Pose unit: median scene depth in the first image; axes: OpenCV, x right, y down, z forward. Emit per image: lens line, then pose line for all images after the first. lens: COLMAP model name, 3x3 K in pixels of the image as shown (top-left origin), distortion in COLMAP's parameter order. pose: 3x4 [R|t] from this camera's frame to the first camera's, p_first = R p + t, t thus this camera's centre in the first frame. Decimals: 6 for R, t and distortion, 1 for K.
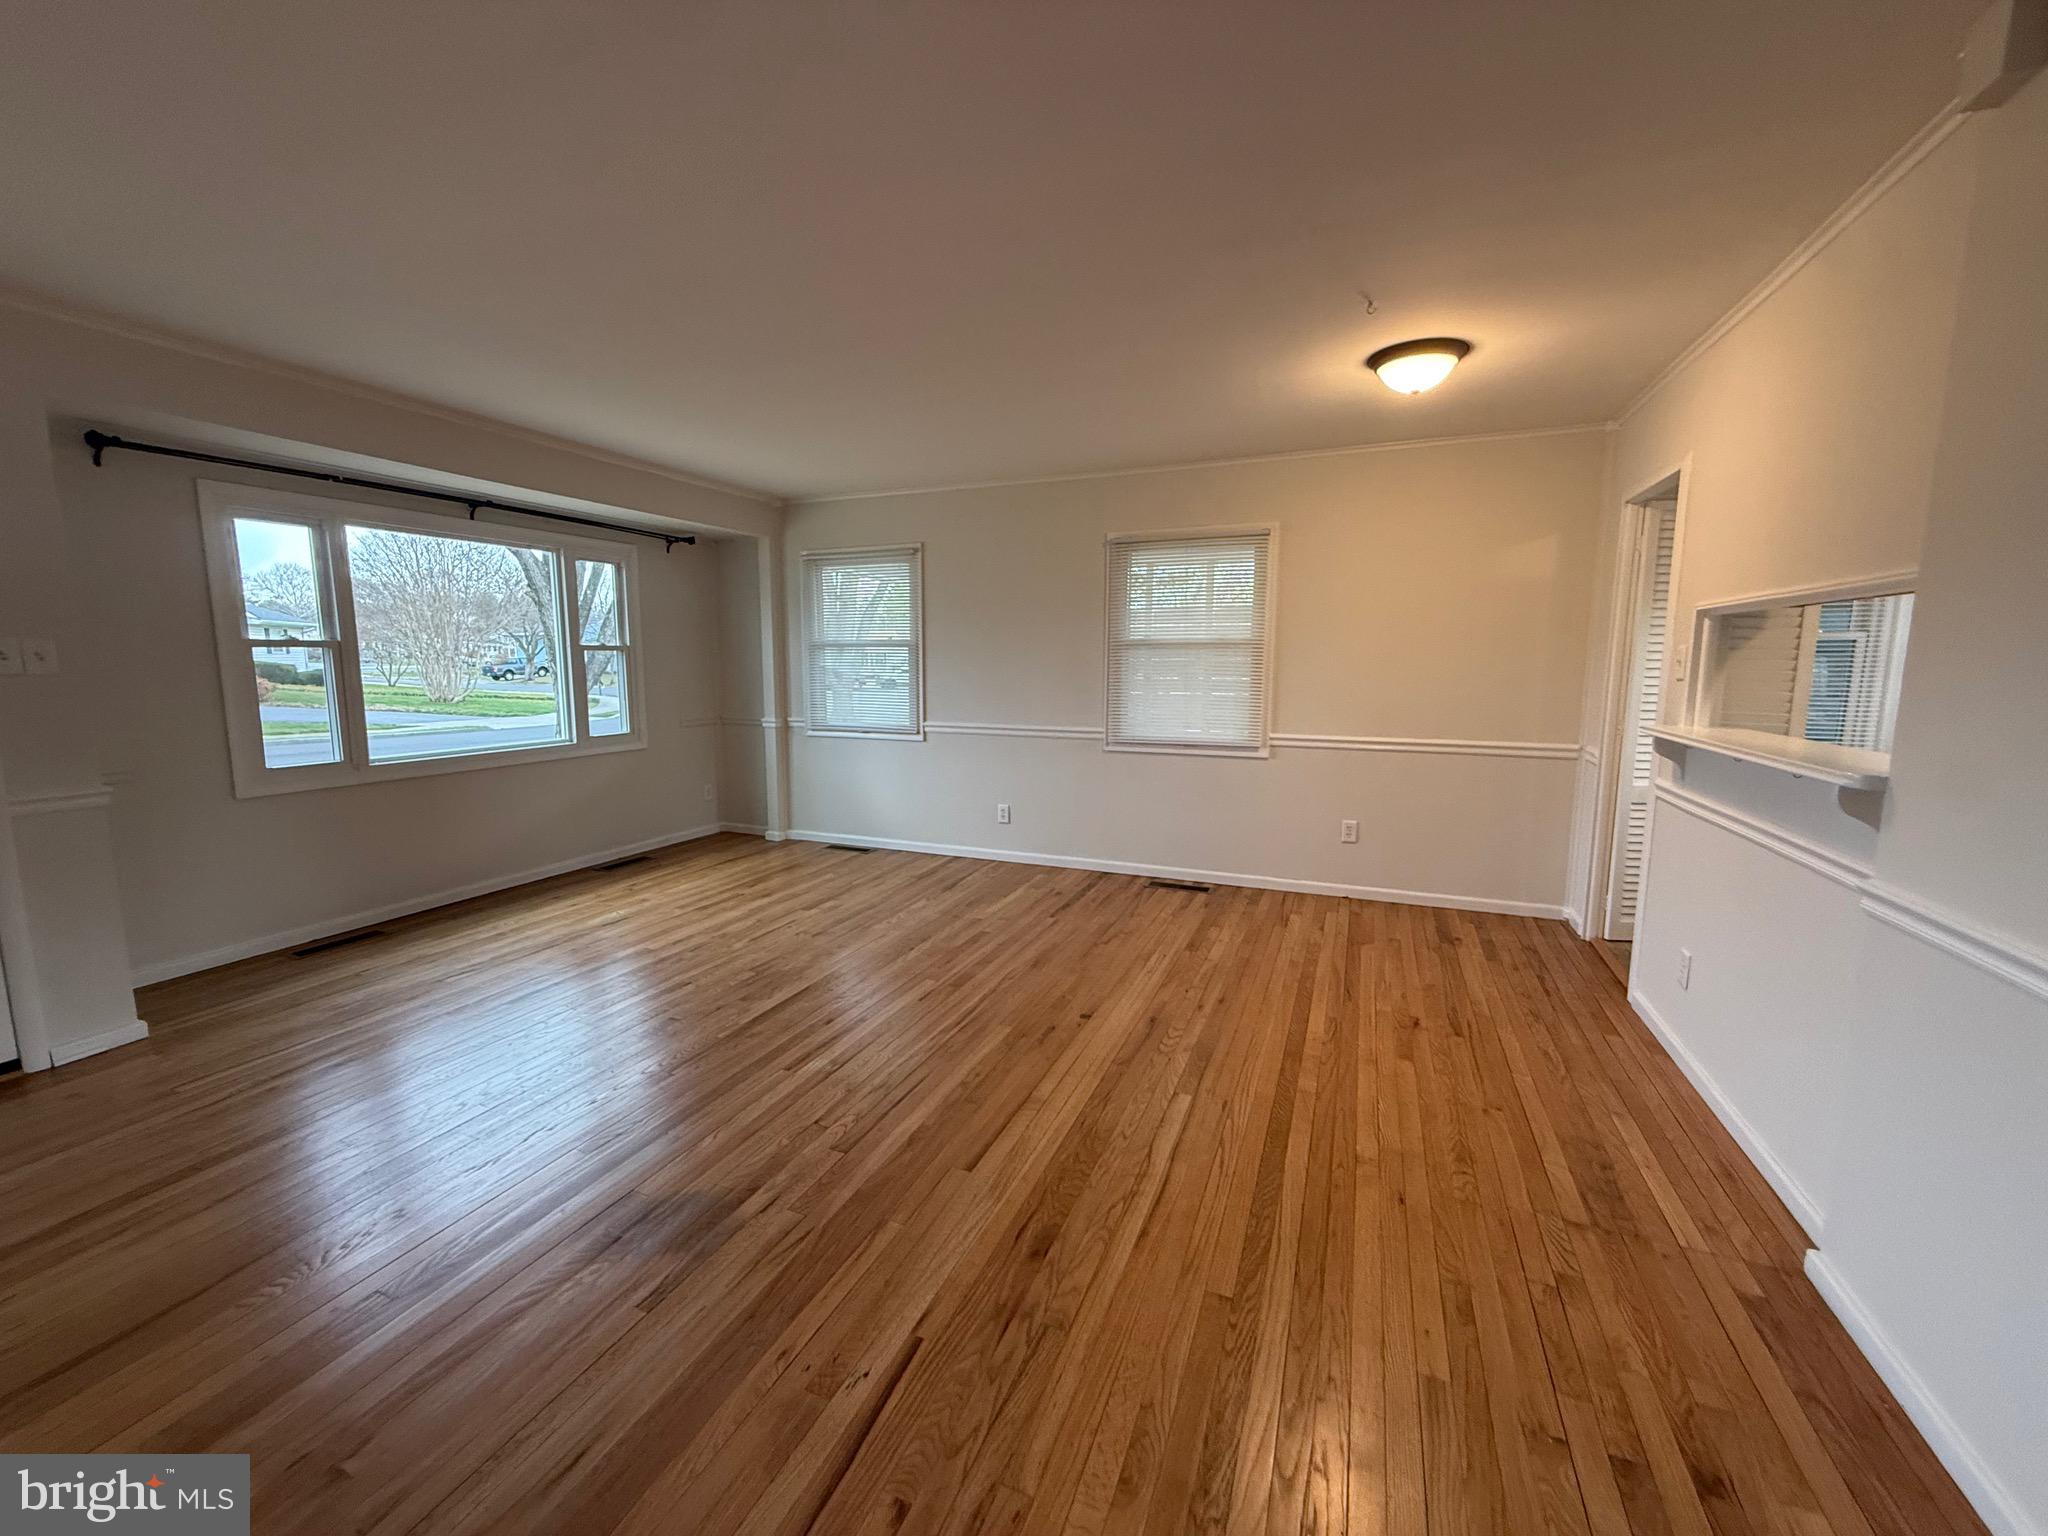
lens RADIAL K [[815.8, 0, 1021.1], [0, 815.8, 769.7], [0, 0, 1]] dist [-0.000747, 0.000686]
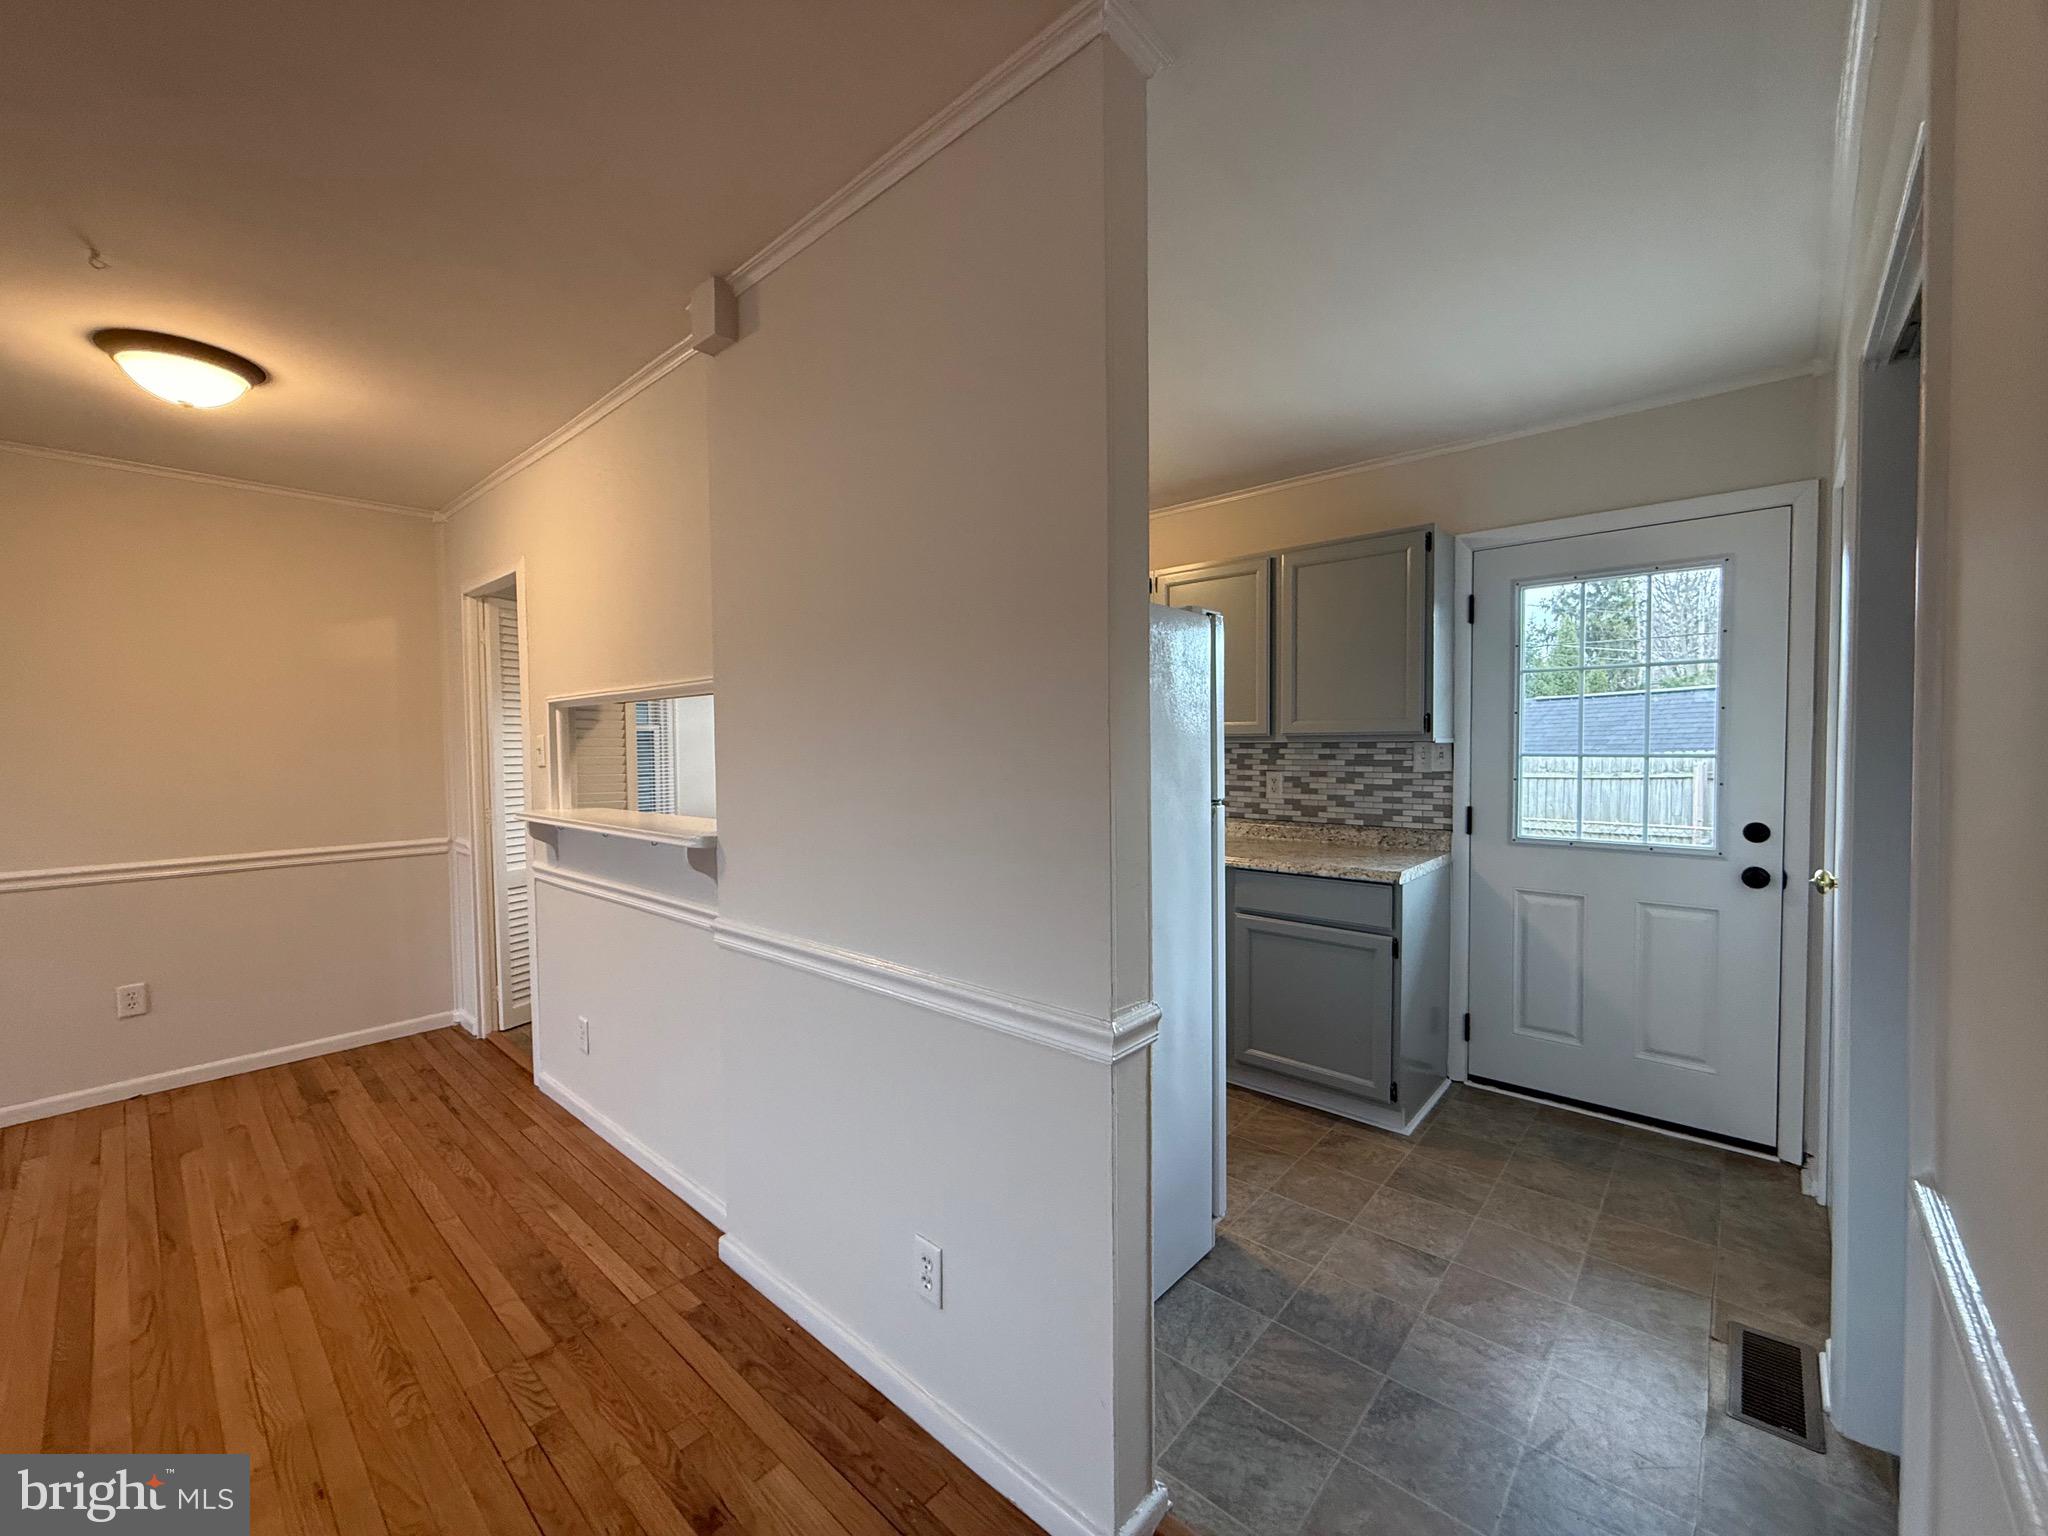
lens RADIAL K [[815.8, 0, 1019.5], [0, 815.8, 768.7], [0, 0, 1]] dist [-0.000747, 0.000686]
pose [[0.328785, -0.036151, 0.943713, 0.007589], [0.139850, 0.990114, -0.010795, -0.008647], [-0.933993, 0.135527, 0.330590, 0.063984]]
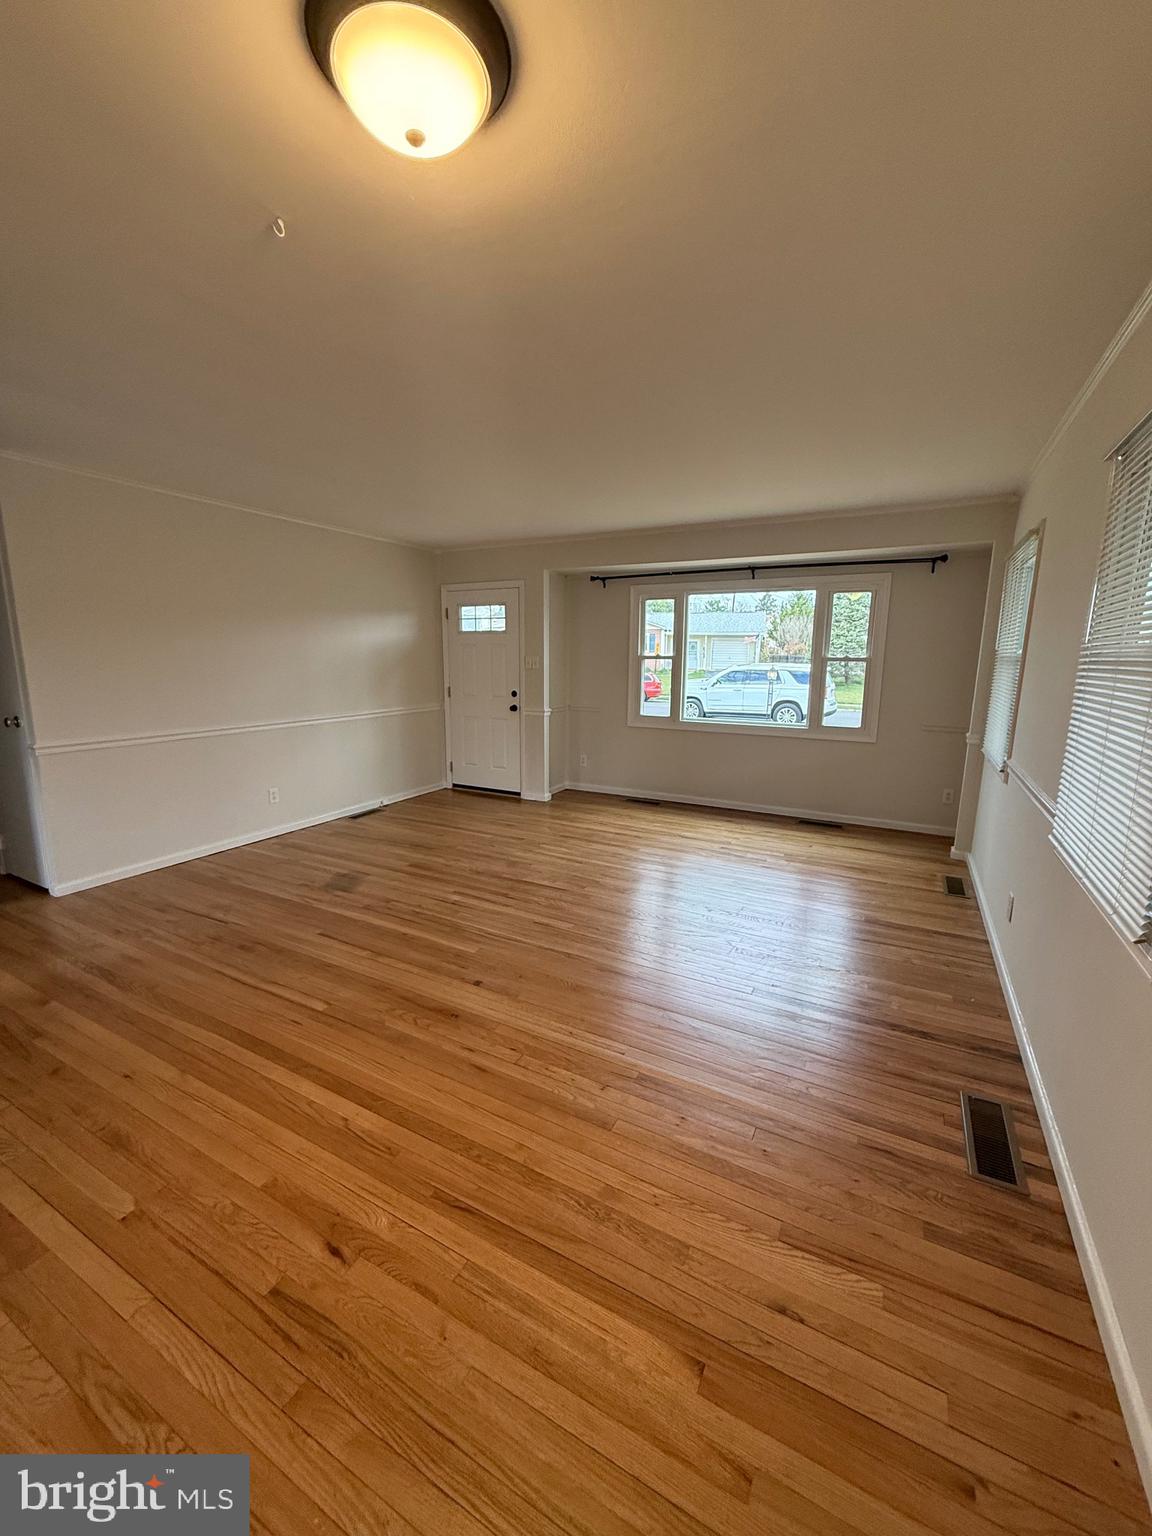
lens RADIAL K [[611.9, 0, 578.6], [0, 611.9, 768.7], [0, 0, 1]] dist [-0.000747, 0.000686]
pose [[-0.096356, 0.180915, -0.978767, 0.874638], [-0.141418, 0.970879, 0.193379, -0.187067], [0.985249, 0.157049, -0.067965, 1.163675]]
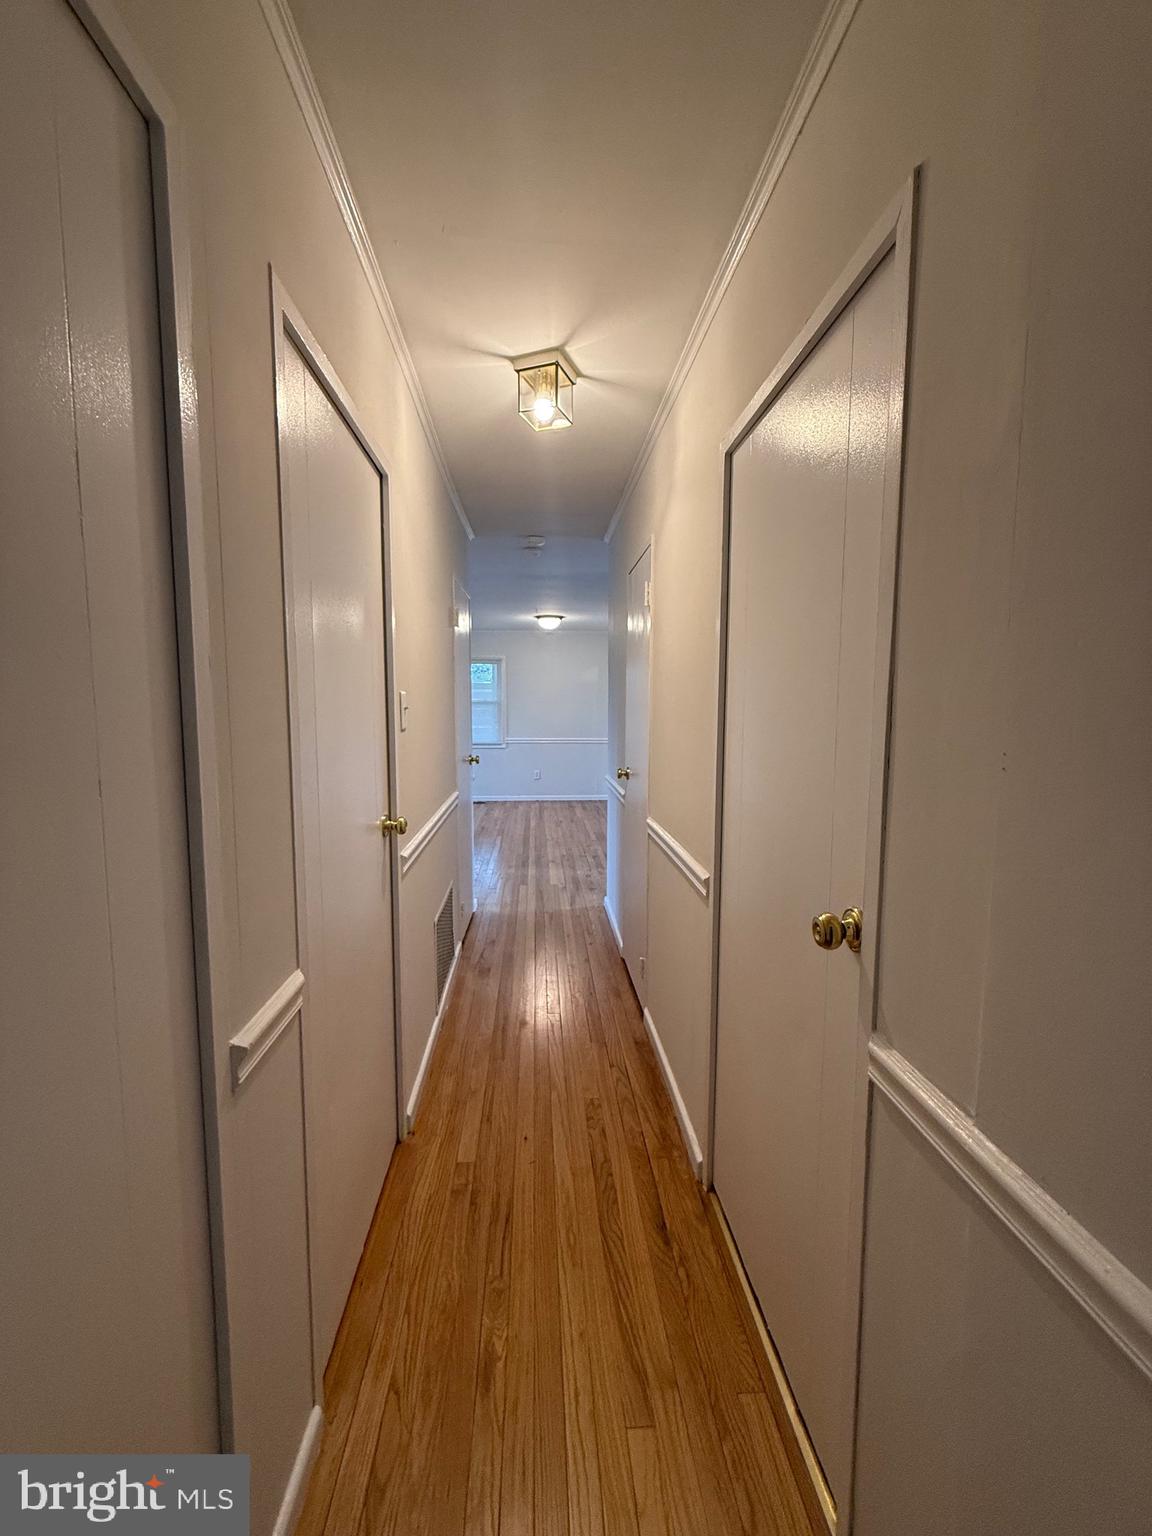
lens RADIAL K [[611.9, 0, 576.5], [0, 611.9, 765.2], [0, 0, 1]] dist [-0.000747, 0.000686]
pose [[0.892802, -0.039926, 0.448676, -0.527615], [0.060167, 0.997709, -0.030942, 0.165169], [-0.446412, 0.054621, 0.893159, -1.178326]]
